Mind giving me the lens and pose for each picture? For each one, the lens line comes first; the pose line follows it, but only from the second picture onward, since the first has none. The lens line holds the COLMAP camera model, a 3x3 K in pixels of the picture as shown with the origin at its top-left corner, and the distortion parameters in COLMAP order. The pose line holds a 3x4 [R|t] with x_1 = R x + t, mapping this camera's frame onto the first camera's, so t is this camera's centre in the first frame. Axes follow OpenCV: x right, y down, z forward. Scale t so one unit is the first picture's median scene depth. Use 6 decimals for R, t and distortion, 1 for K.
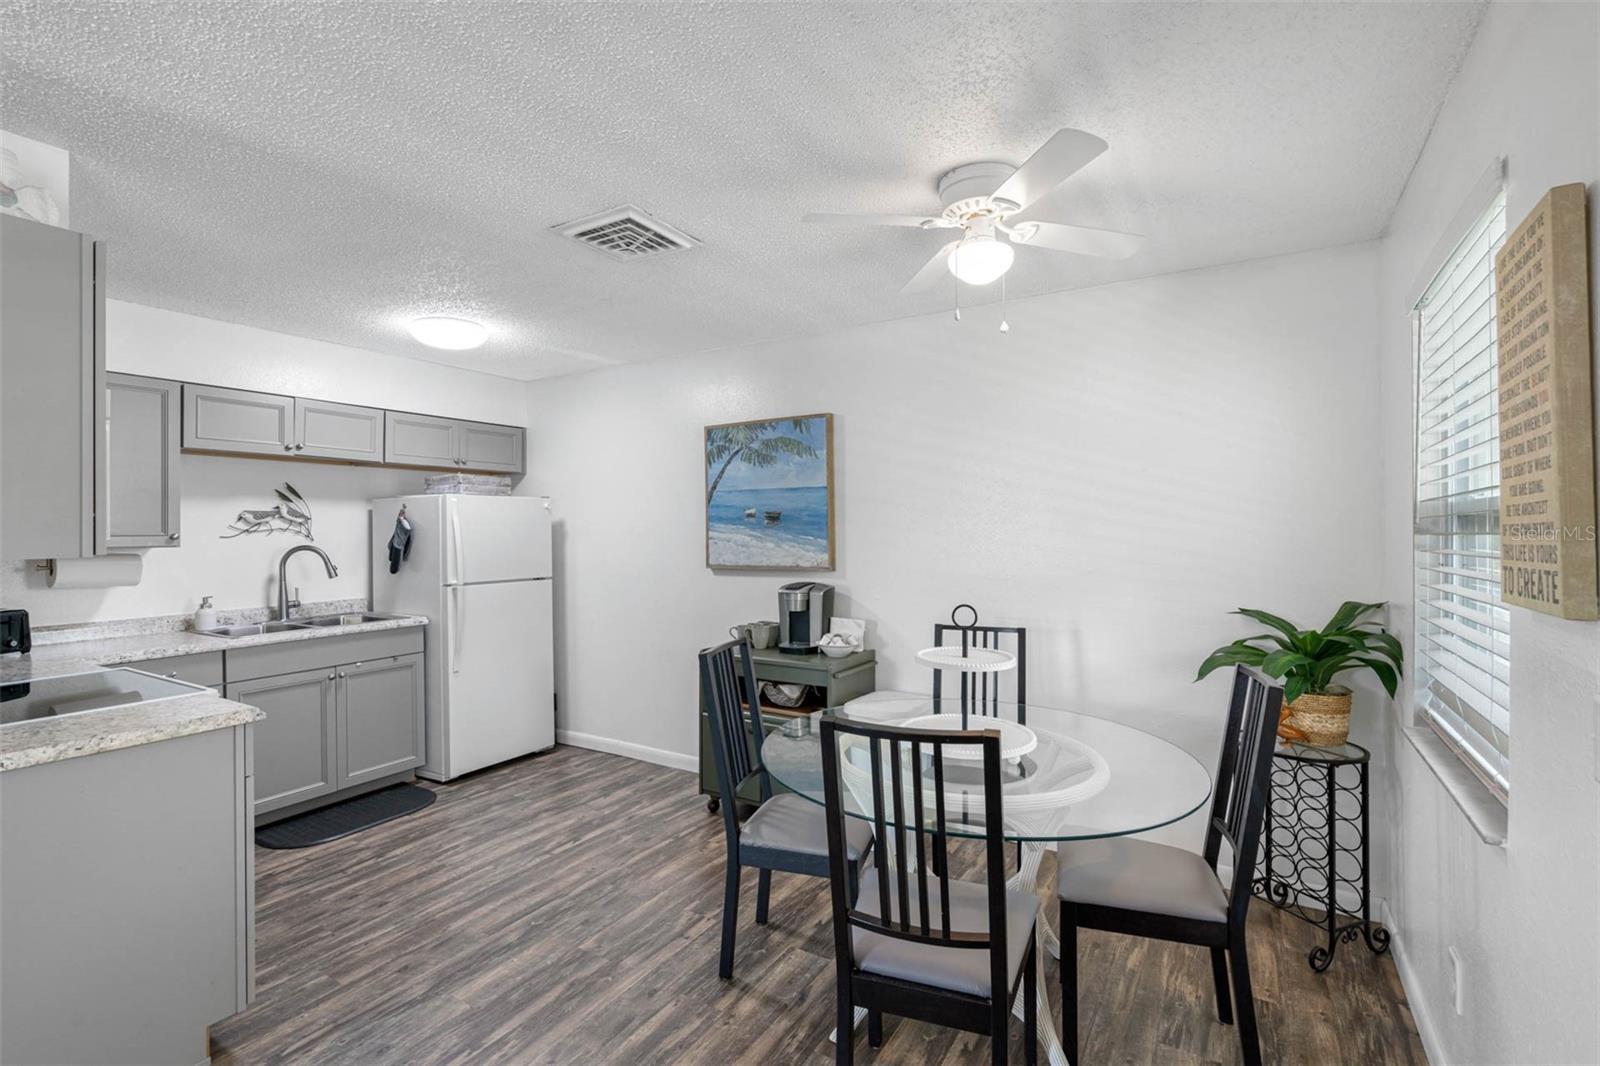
lens RADIAL K [[733.4, 0, 803.4], [0, 733.4, 530.8], [0, 0, 1]] dist [-0.006591, 0.002508]
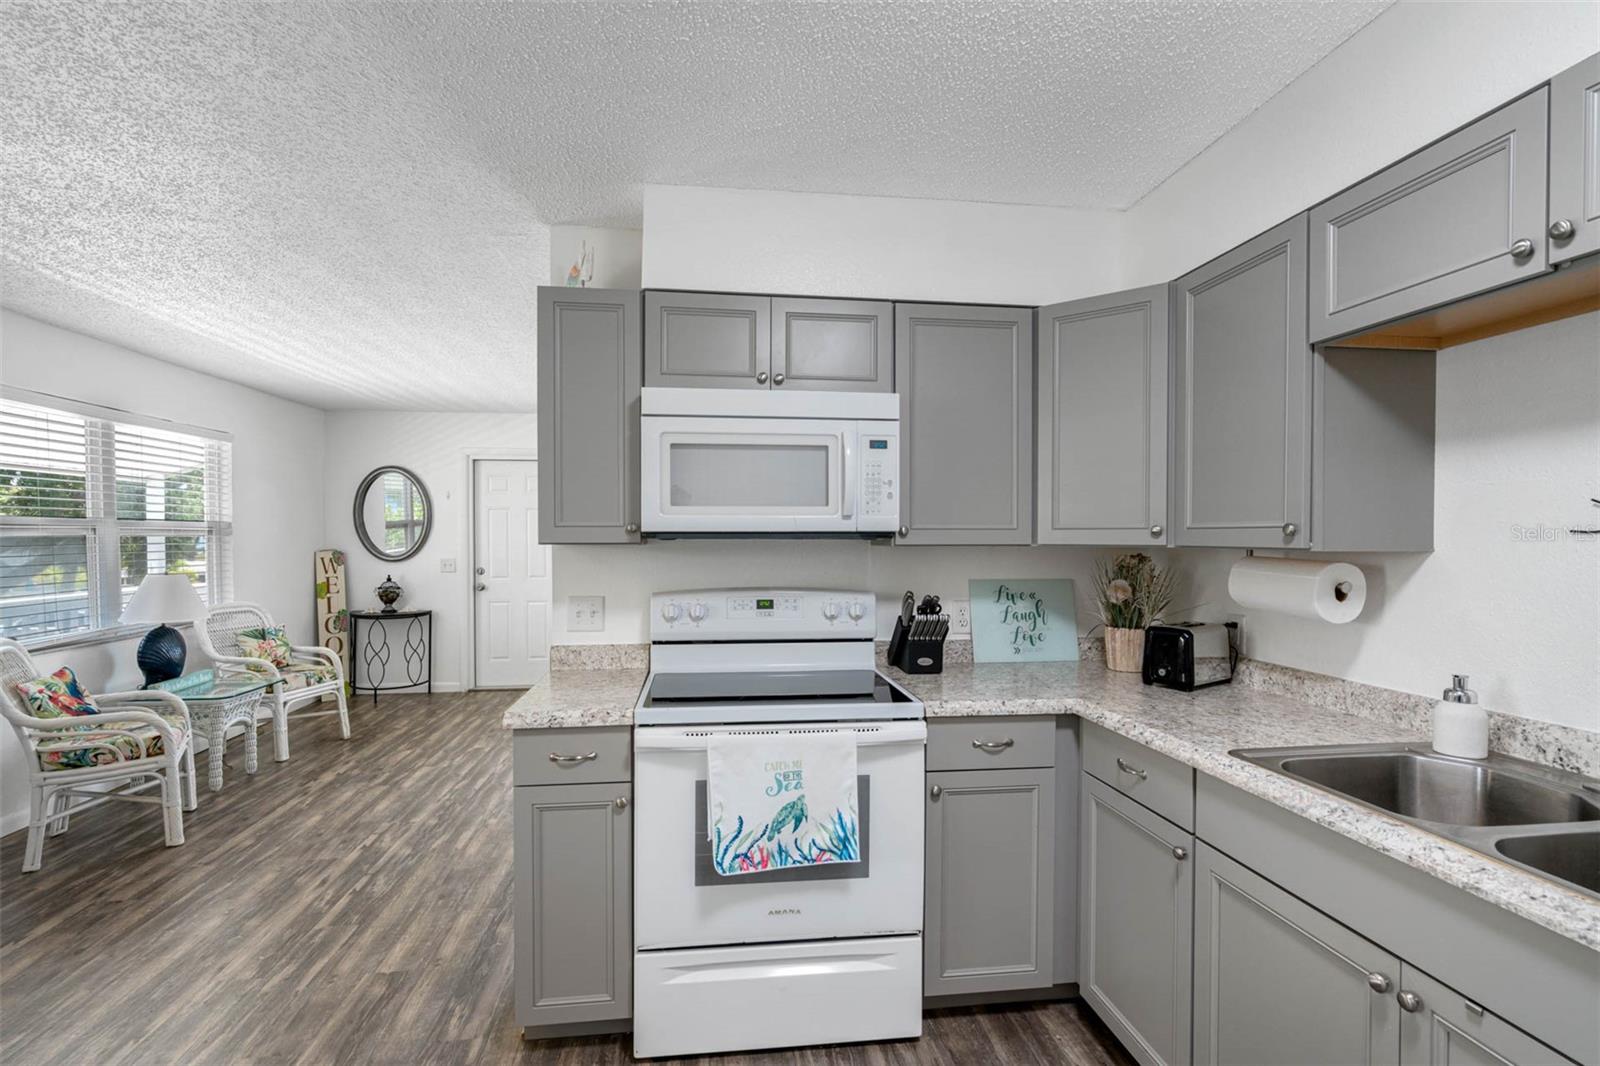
lens RADIAL K [[733.4, 0, 793.7], [0, 733.4, 549.1], [0, 0, 1]] dist [-0.006591, 0.002508]
pose [[-0.784171, 0.015630, -0.620348, -0.238523], [0.001939, 0.999740, 0.022738, 0.007980], [0.620542, 0.016627, -0.783997, 0.992135]]
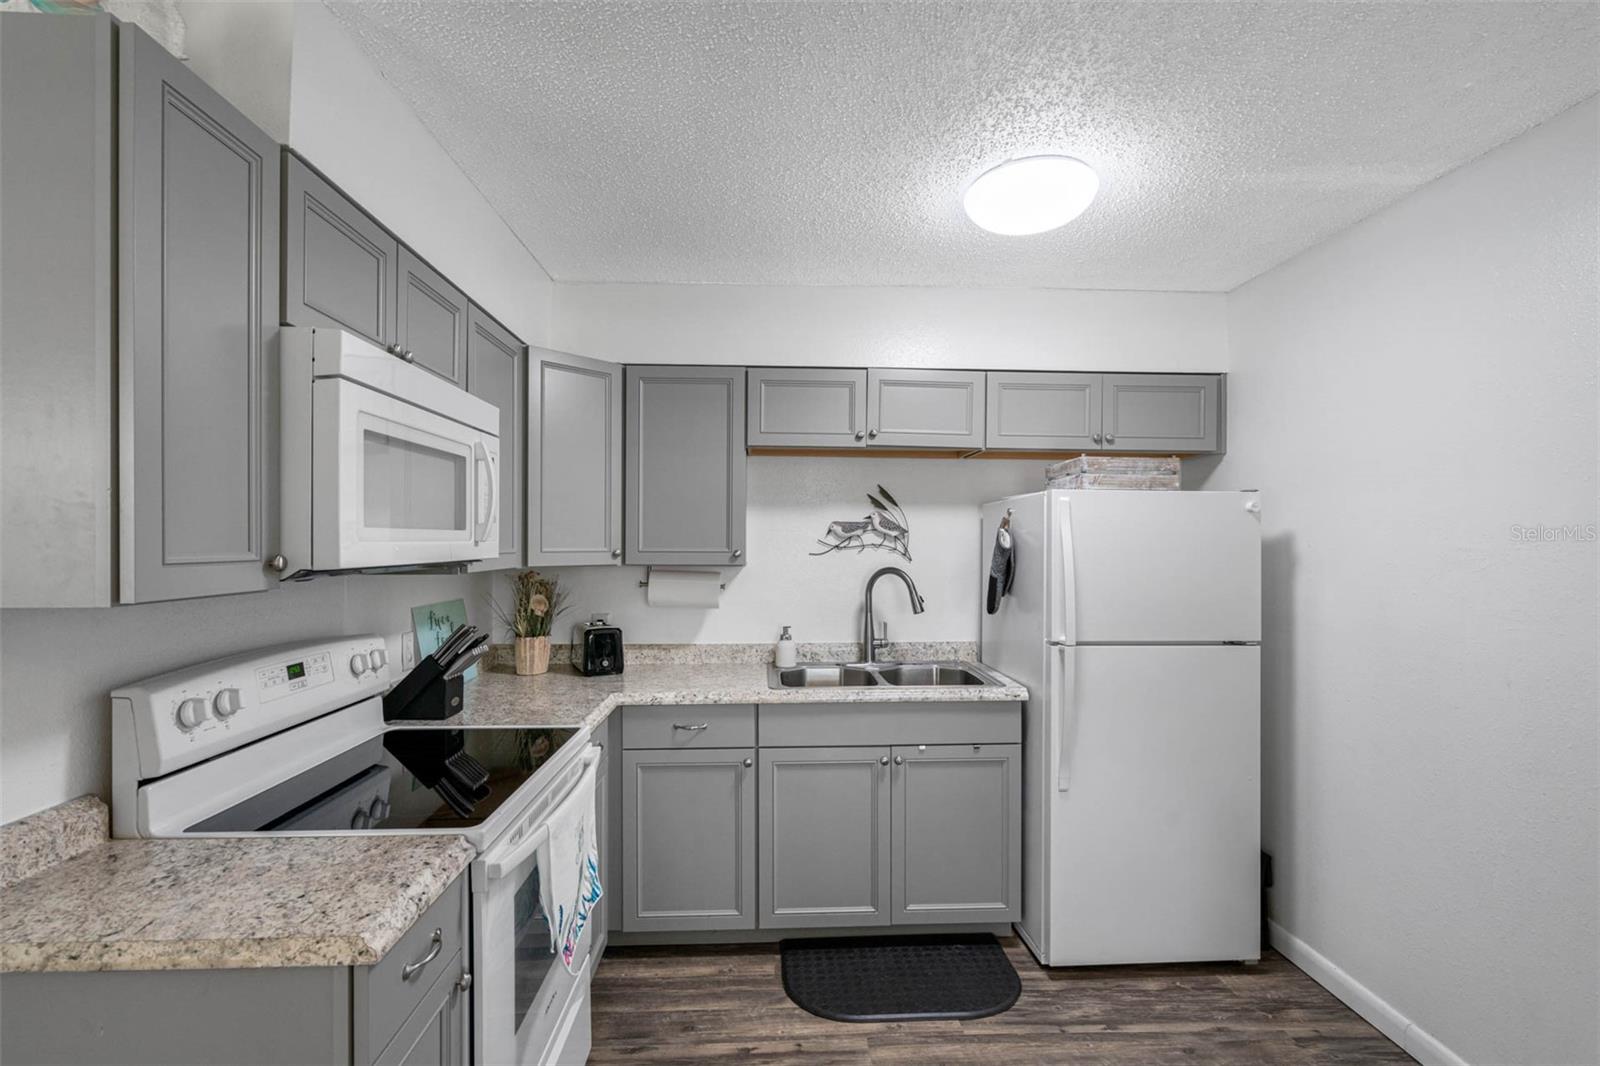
lens RADIAL K [[733.4, 0, 804.4], [0, 733.4, 547.5], [0, 0, 1]] dist [-0.006591, 0.002508]
pose [[0.559074, 0.016427, -0.828955, -0.105986], [-0.011445, 0.999861, 0.012095, -0.008403], [0.829039, 0.002725, 0.559184, 0.501101]]
